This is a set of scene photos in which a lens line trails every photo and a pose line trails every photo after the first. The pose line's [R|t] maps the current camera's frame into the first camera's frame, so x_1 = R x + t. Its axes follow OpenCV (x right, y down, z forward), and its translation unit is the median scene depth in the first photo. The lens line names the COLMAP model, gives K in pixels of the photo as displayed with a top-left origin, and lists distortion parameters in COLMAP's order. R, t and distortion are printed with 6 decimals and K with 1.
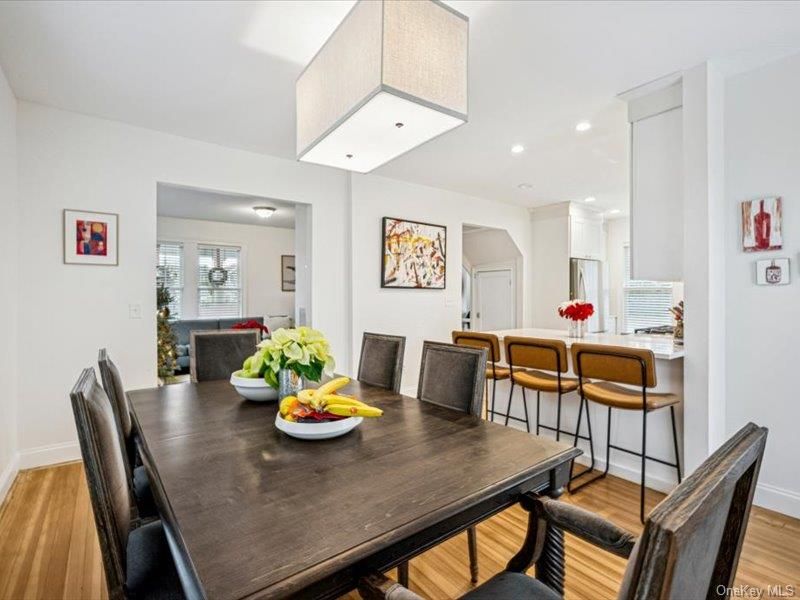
lens RADIAL K [[387.8, 0, 398.9], [0, 387.8, 298.0], [0, 0, 1]] dist [0.000880, -0.000041]
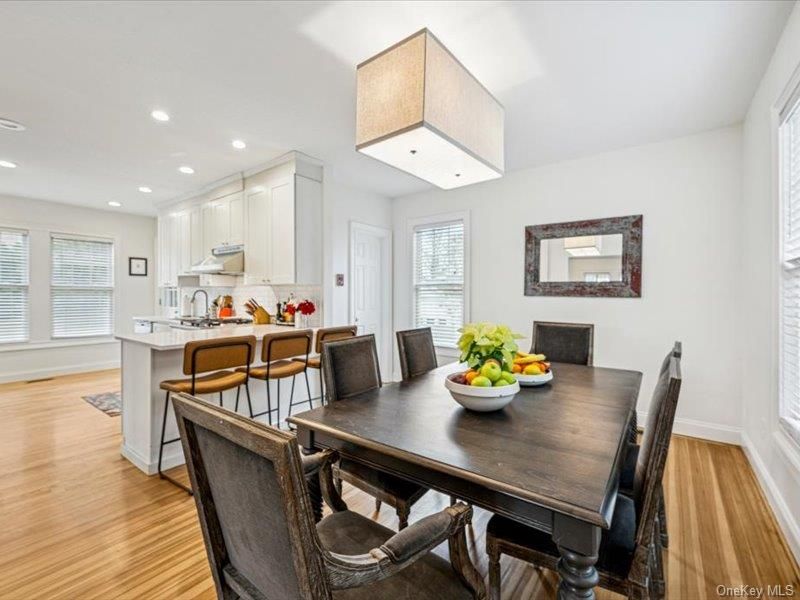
lens RADIAL K [[355.7, 0, 395.2], [0, 355.7, 299.1], [0, 0, 1]] dist [-0.001194, -0.000349]
pose [[-0.265871, -0.007532, 0.963979, -0.711156], [0.000056, 0.999969, 0.007828, -0.000828], [-0.964009, 0.002135, -0.265862, 0.930525]]
